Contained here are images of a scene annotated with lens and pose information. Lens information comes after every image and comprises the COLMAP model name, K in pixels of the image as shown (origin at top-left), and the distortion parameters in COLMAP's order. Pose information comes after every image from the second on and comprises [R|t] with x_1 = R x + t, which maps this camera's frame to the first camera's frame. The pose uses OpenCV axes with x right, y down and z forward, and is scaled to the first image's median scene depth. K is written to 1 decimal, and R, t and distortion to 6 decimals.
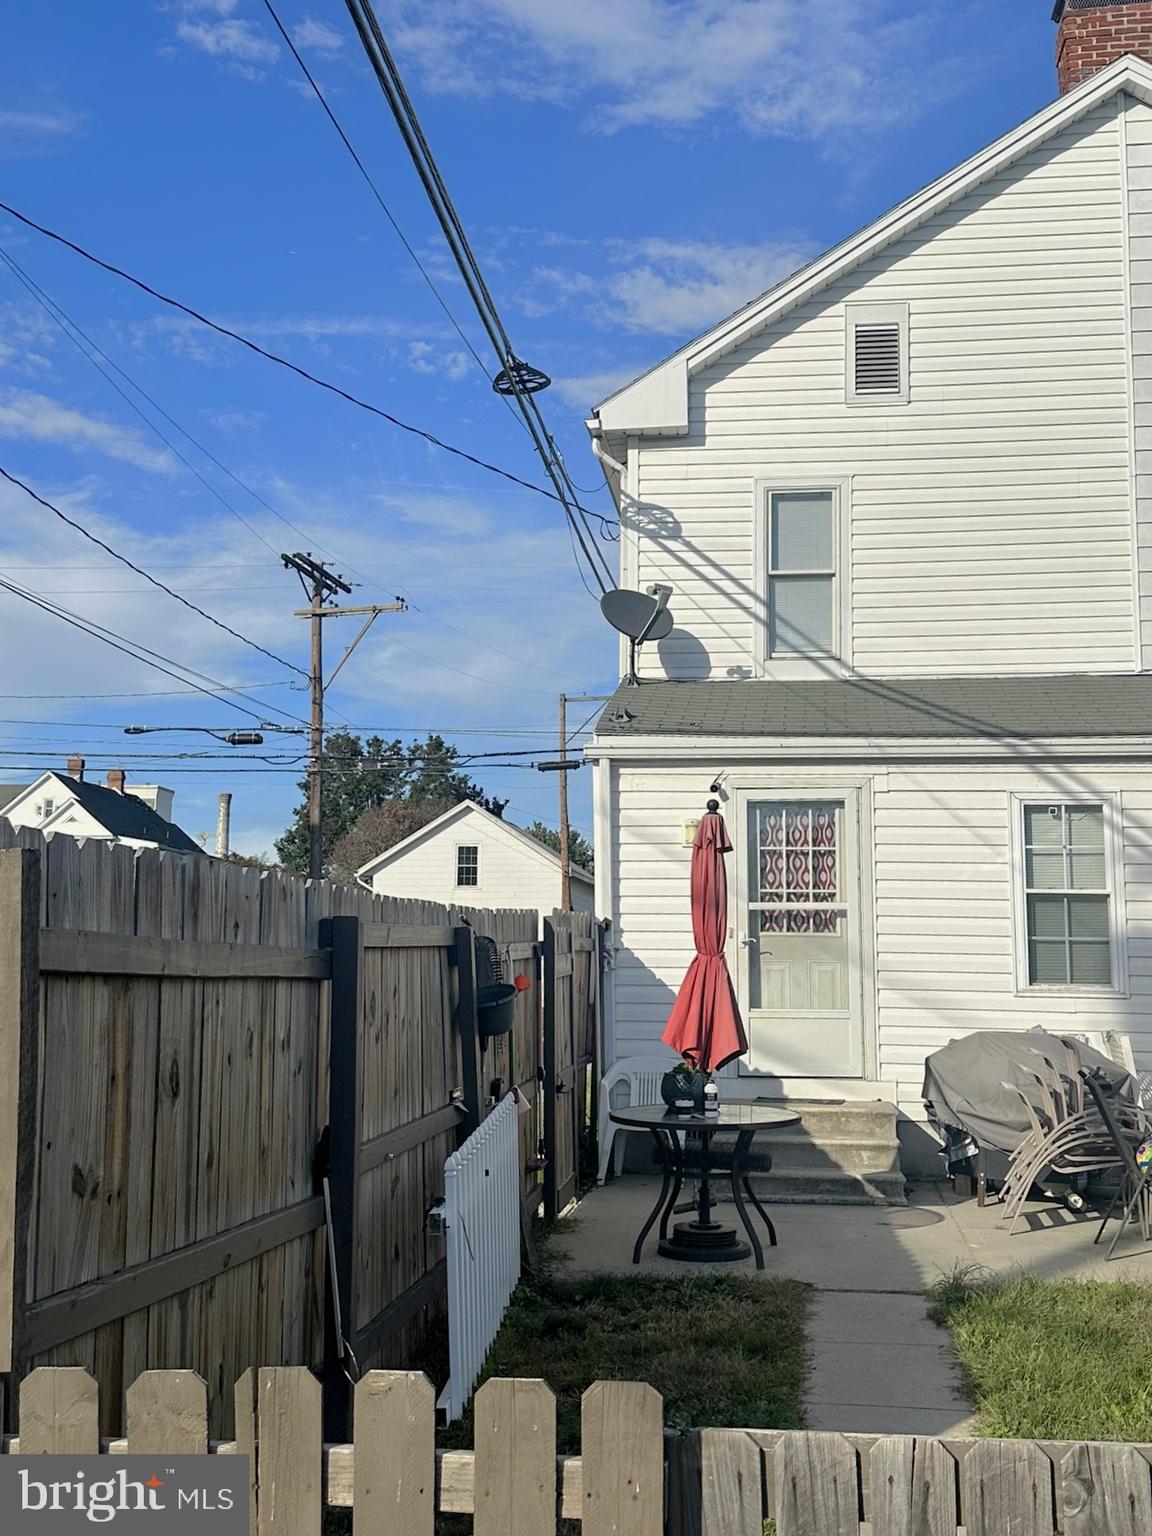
lens RADIAL K [[1620.1, 0, 576.0], [0, 1620.1, 768.0], [0, 0, 1]] dist [0.191145, -0.397479]
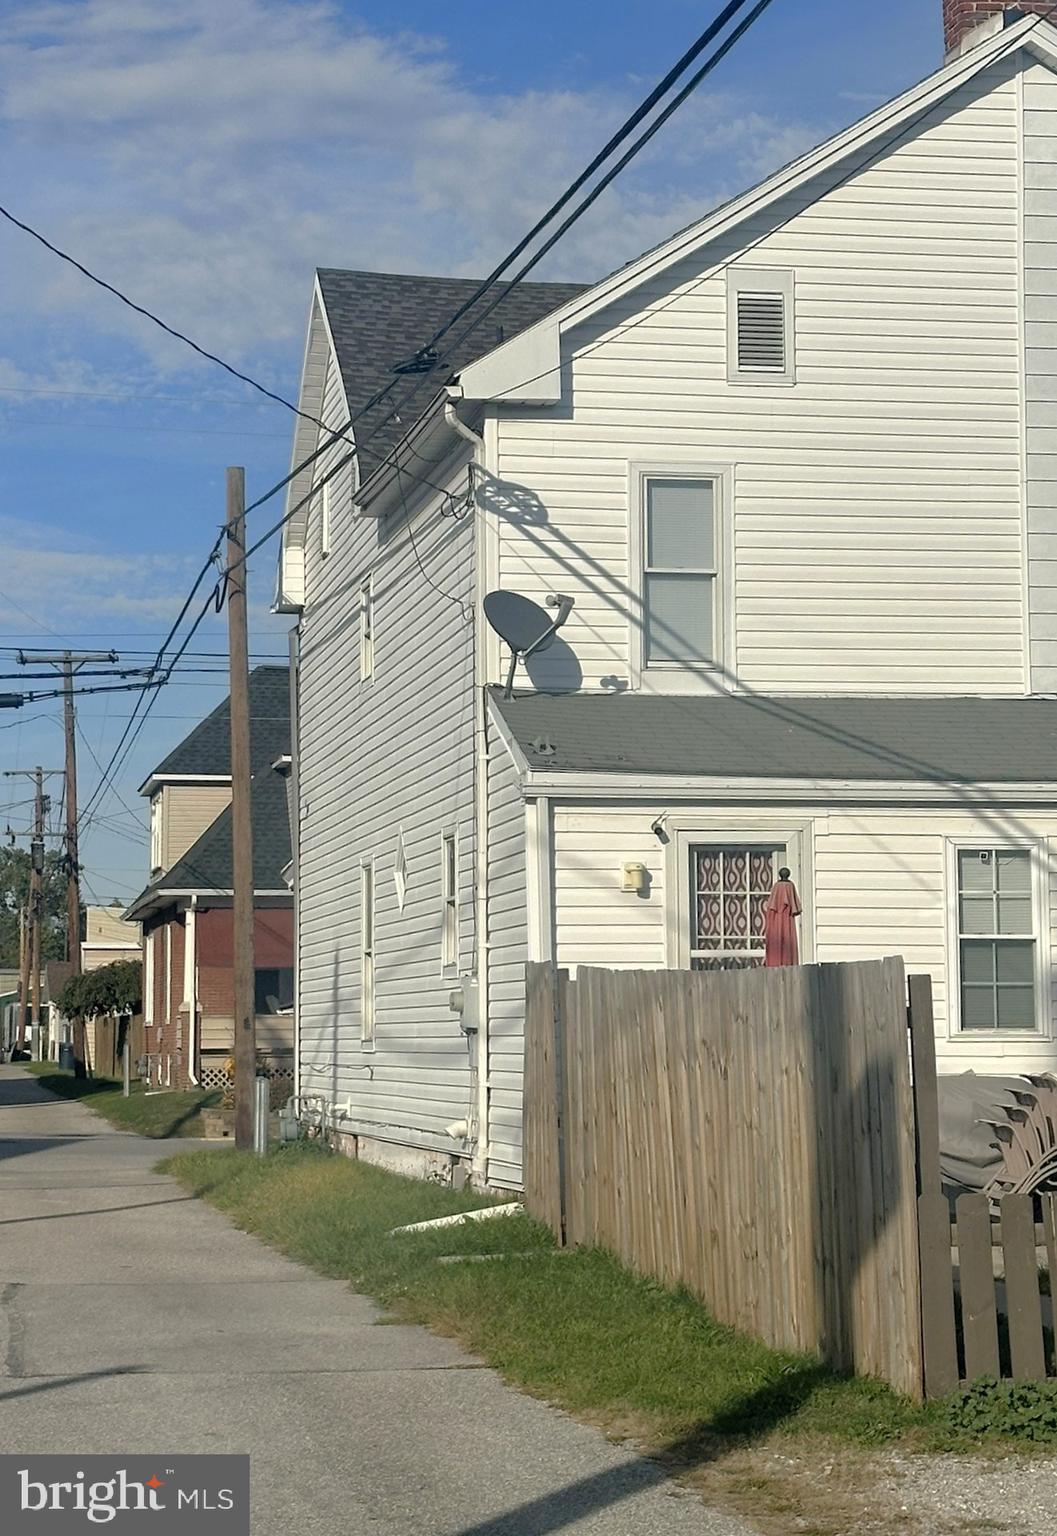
lens RADIAL K [[3072.3, 0, 528.5], [0, 3072.3, 768.0], [0, 0, 1]] dist [0.154892, 0.182681]
pose [[0.958527, 0.010093, 0.284824, -0.434494], [-0.022579, 0.998921, 0.040588, -0.082788], [-0.284107, -0.045336, 0.957720, -0.606725]]
